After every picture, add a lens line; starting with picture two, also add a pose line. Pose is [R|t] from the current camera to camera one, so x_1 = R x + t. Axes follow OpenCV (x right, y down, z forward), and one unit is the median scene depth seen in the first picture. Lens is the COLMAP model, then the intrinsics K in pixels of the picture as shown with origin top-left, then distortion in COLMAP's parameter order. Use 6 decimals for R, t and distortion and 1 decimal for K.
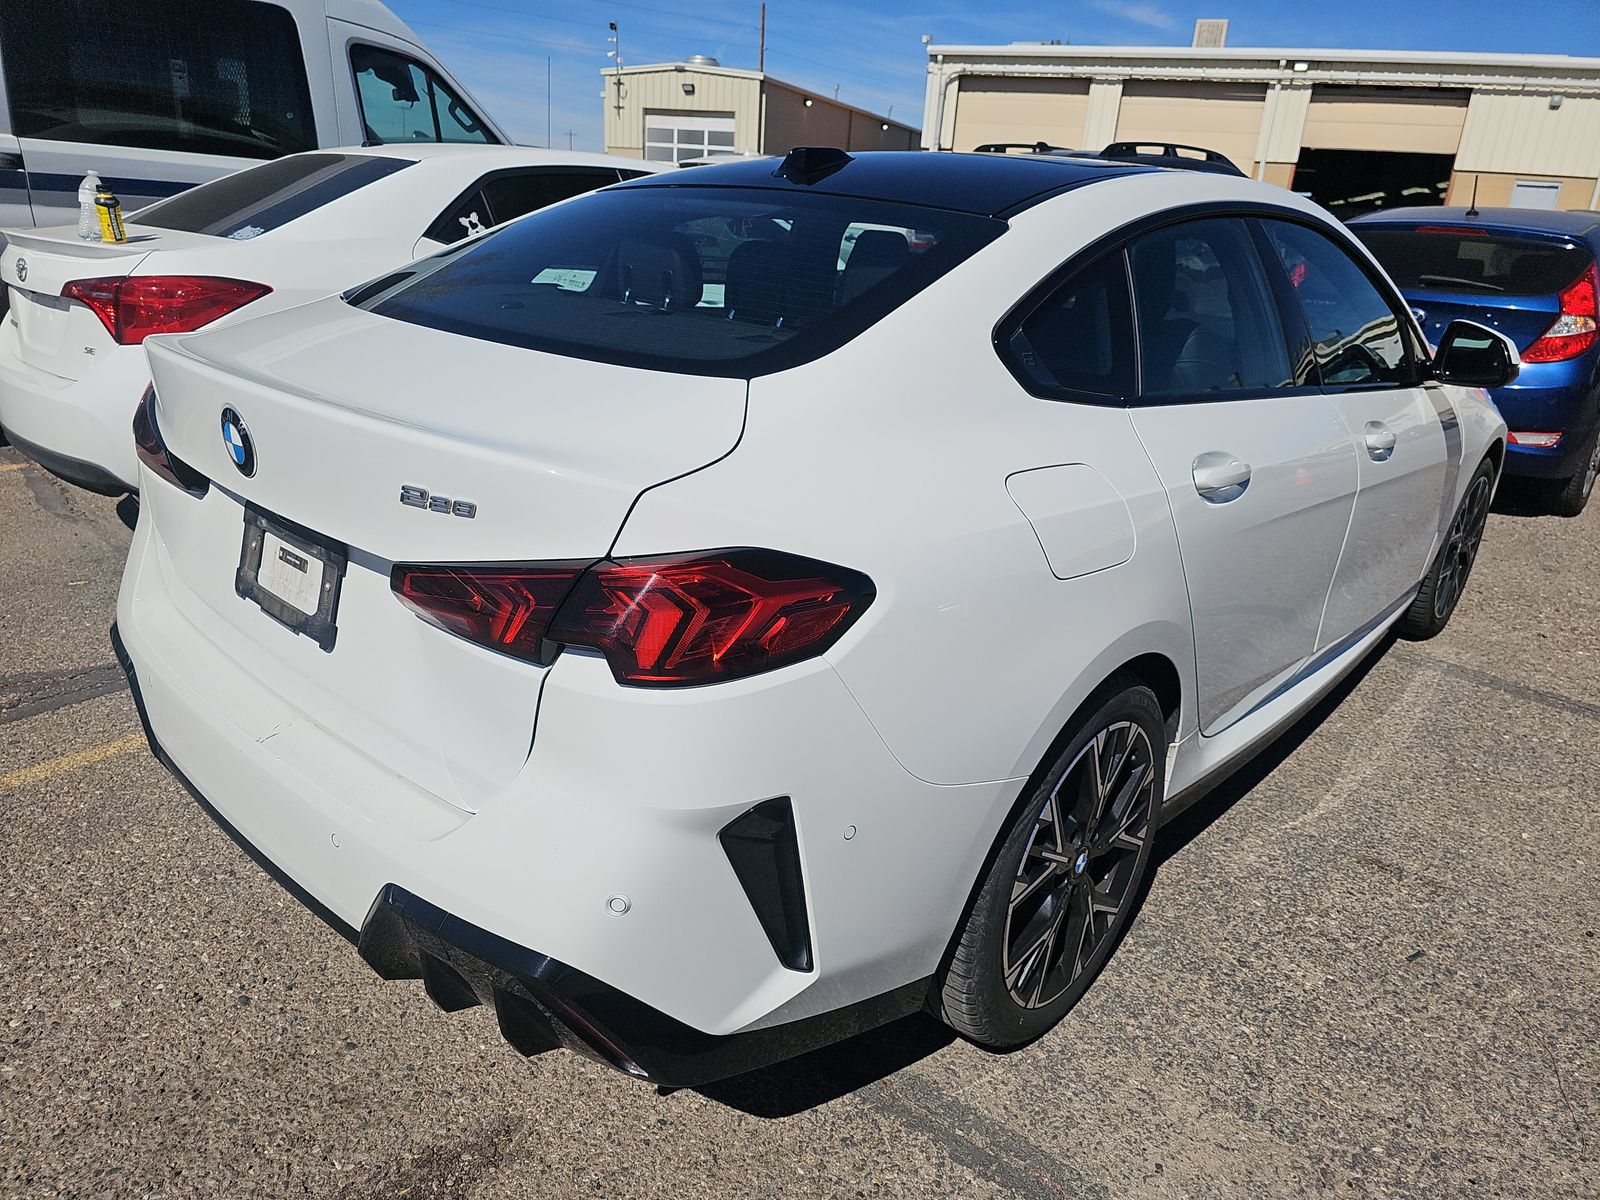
lens RADIAL K [[1067.4, 0, 801.8], [0, 1067.4, 606.8], [0, 0, 1]] dist [0.036579, -0.037247]
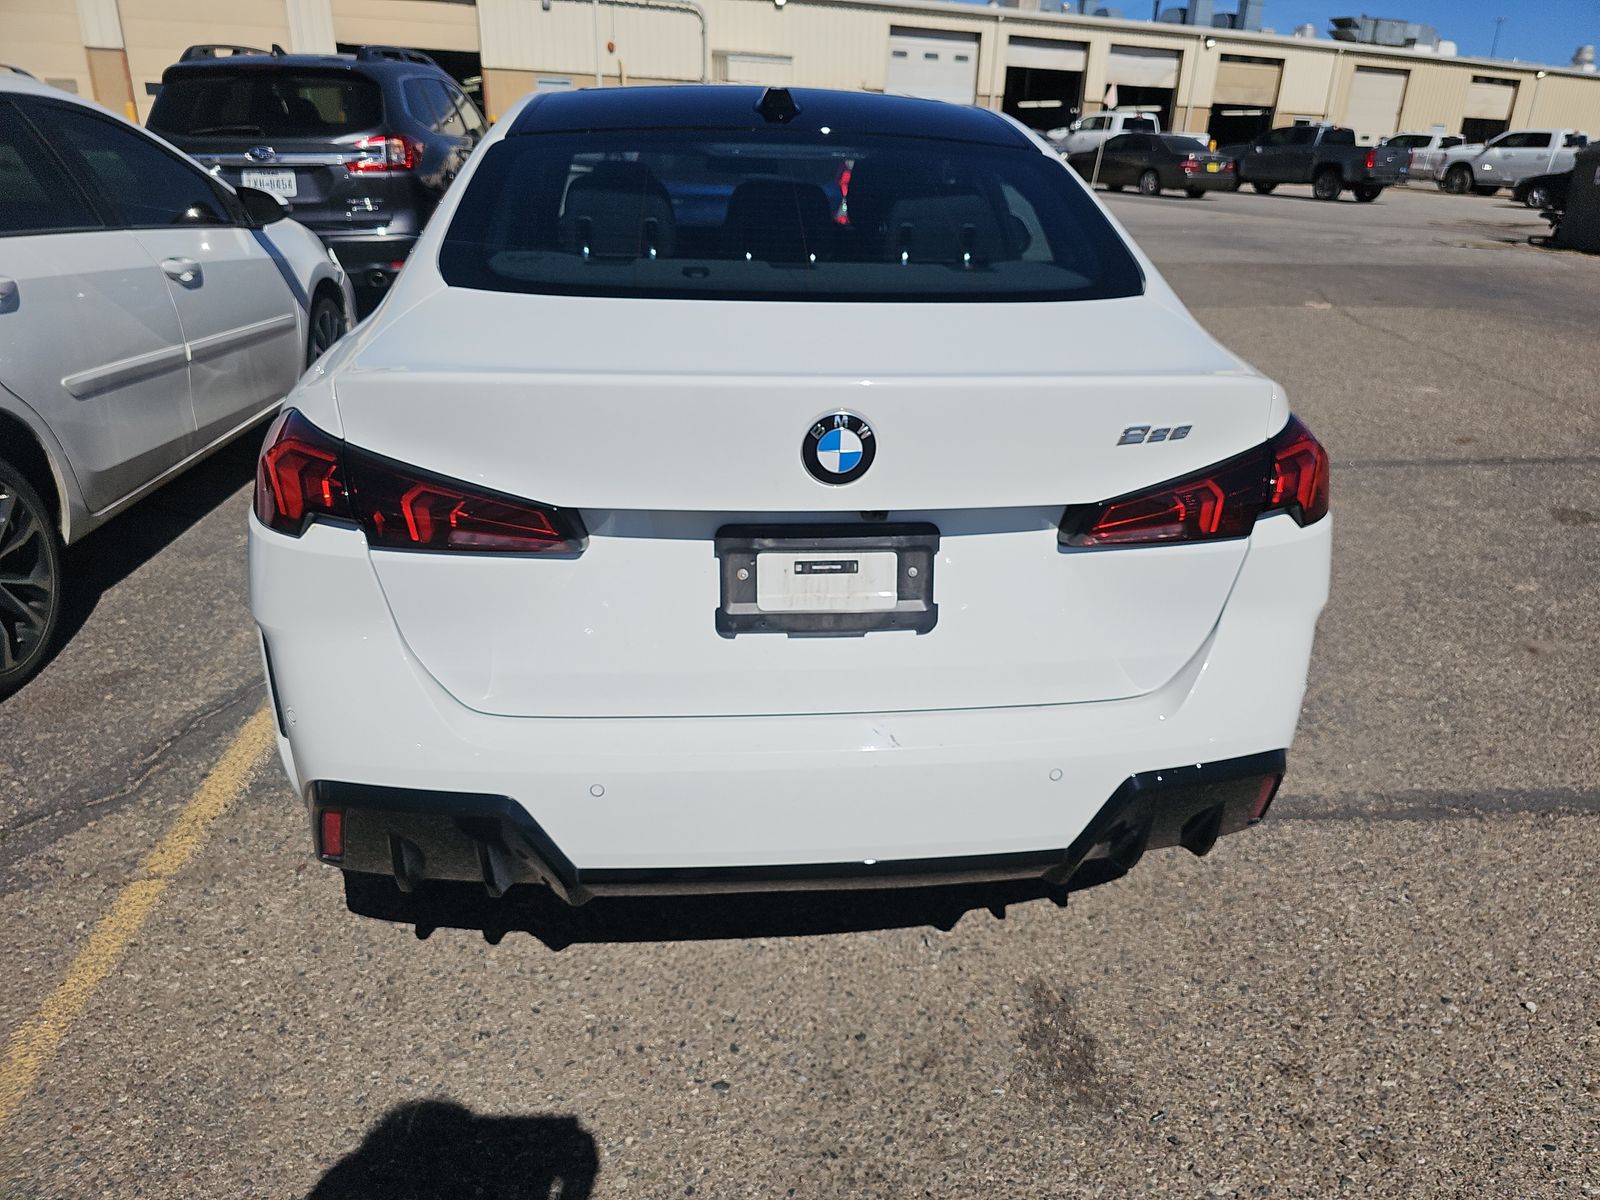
lens RADIAL K [[1075.7, 0, 800.0], [0, 1075.7, 600.0], [0, 0, 1]] dist [0.040487, -0.044162]
pose [[0.666866, -0.330092, 0.668078, -1.108434], [0.275444, 0.942232, 0.190605, -0.199380], [-0.692401, 0.056910, 0.719265, 0.332541]]
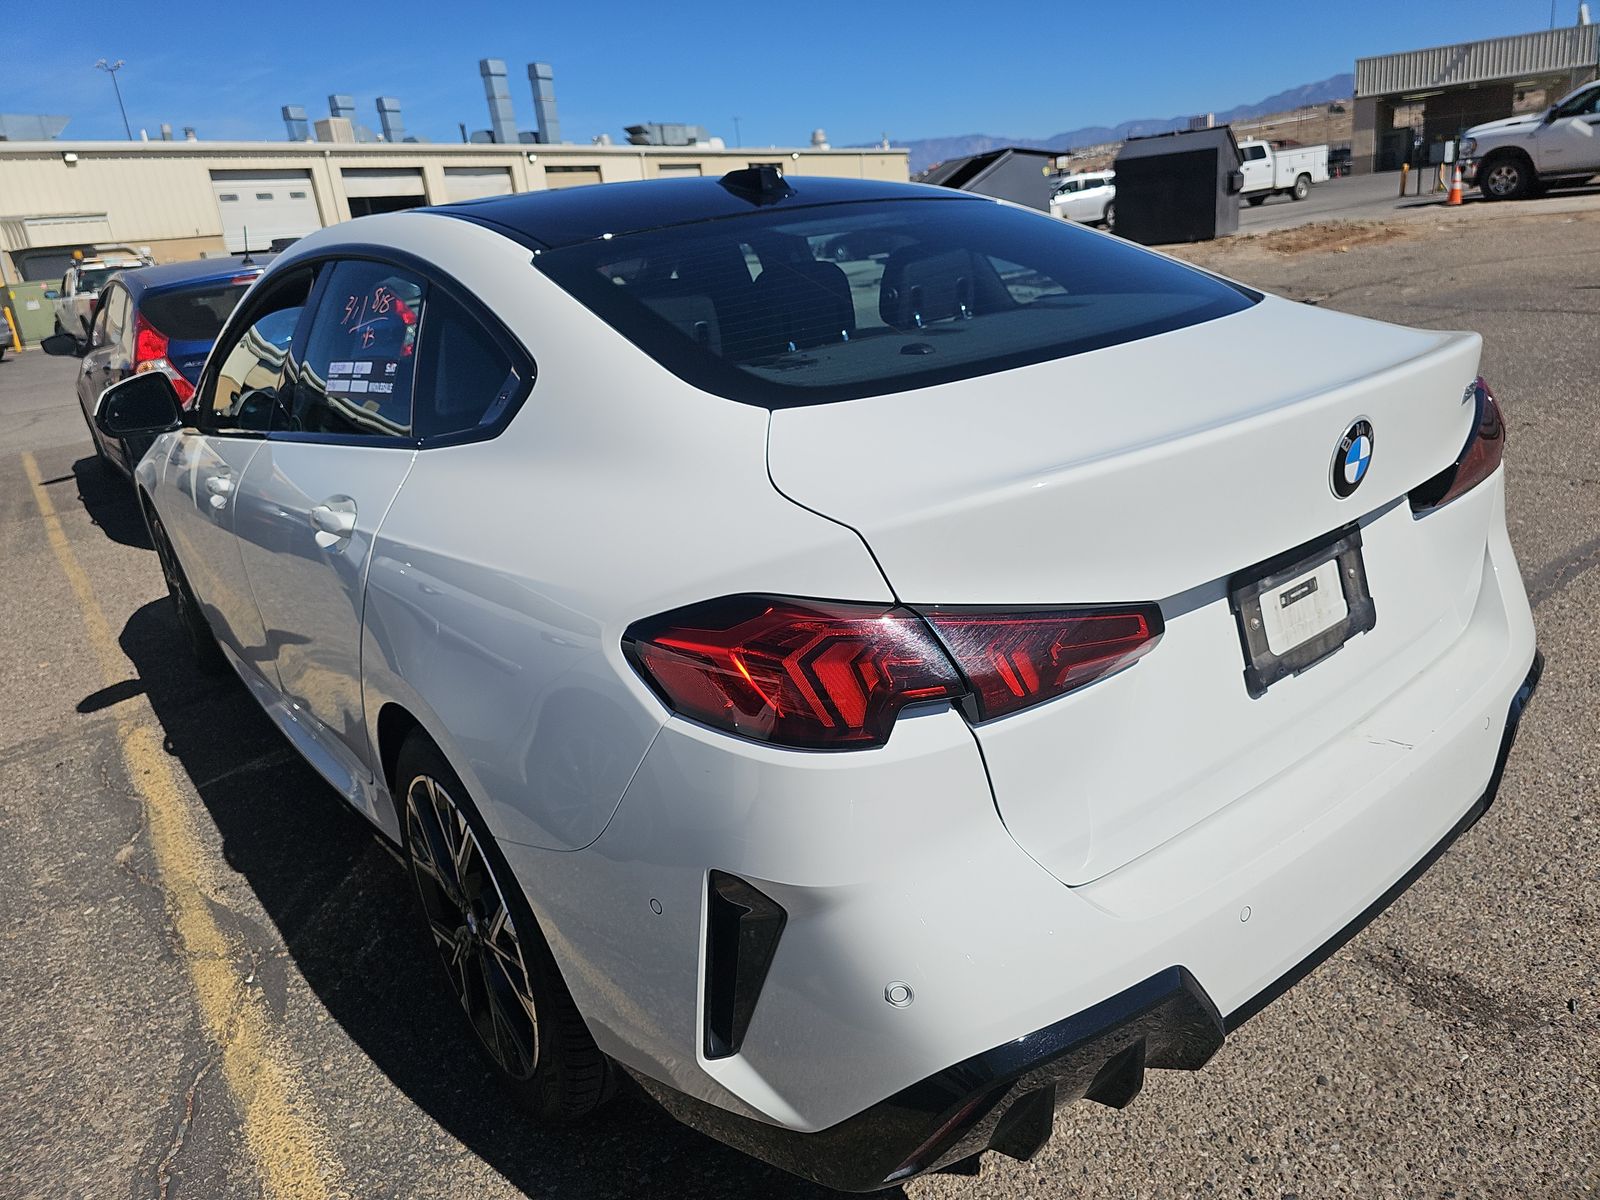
lens RADIAL K [[1088.9, 0, 782.5], [0, 1088.9, 592.4], [0, 0, 1]] dist [0.002202, -0.006541]
pose [[0.171556, -0.386208, 0.906318, -1.334803], [0.453532, 0.847637, 0.275353, -0.475007], [-0.874572, 0.363806, 0.320575, 1.065105]]
